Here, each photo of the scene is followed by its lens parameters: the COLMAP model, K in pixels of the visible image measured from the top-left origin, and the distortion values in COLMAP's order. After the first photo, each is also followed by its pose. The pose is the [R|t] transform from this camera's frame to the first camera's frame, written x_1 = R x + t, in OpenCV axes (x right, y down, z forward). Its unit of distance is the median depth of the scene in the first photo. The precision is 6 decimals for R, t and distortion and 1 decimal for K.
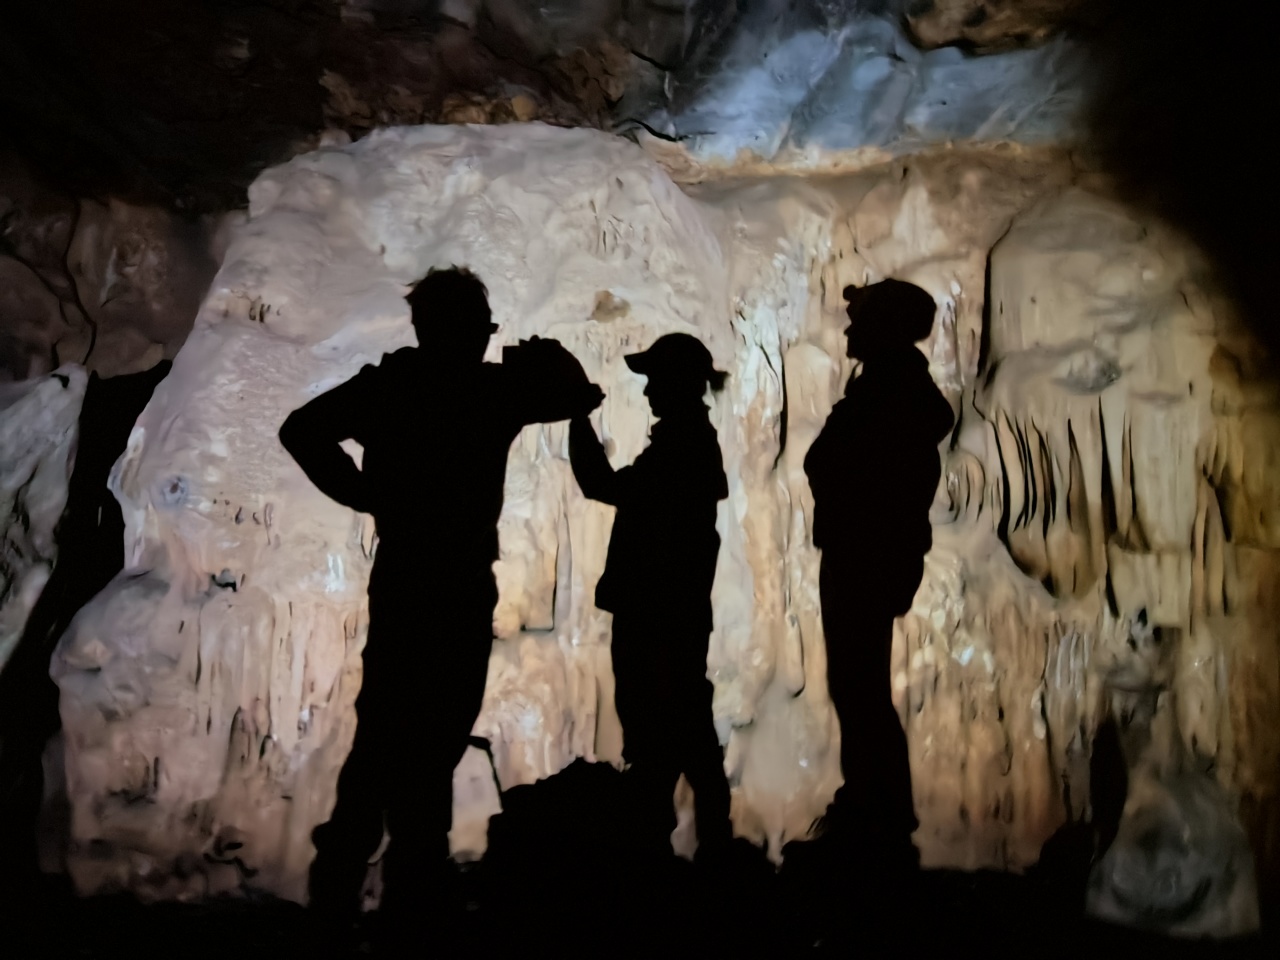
lens RADIAL K [[754.4, 0, 638.6], [0, 754.4, 486.9], [0, 0, 1]] dist [-0.012515, 0.008909]
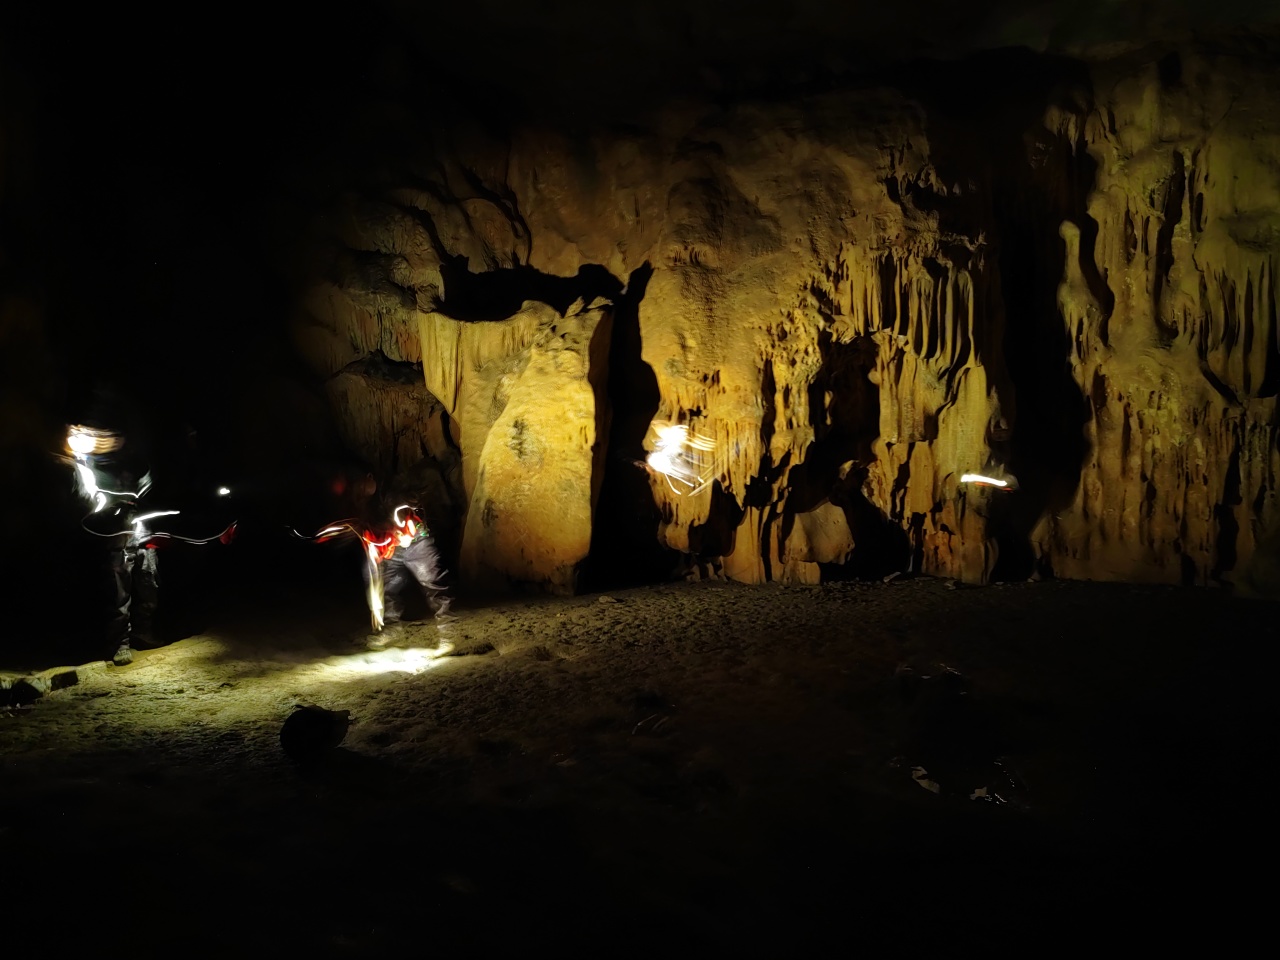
lens RADIAL K [[1007.4, 0, 588.4], [0, 1007.4, 520.6], [0, 0, 1]] dist [0.046799, -0.052149]
pose [[0.926219, -0.005121, -0.376951, 0.134612], [0.097806, 0.968934, 0.227159, -0.179625], [0.364077, -0.247268, 0.897946, -1.217025]]
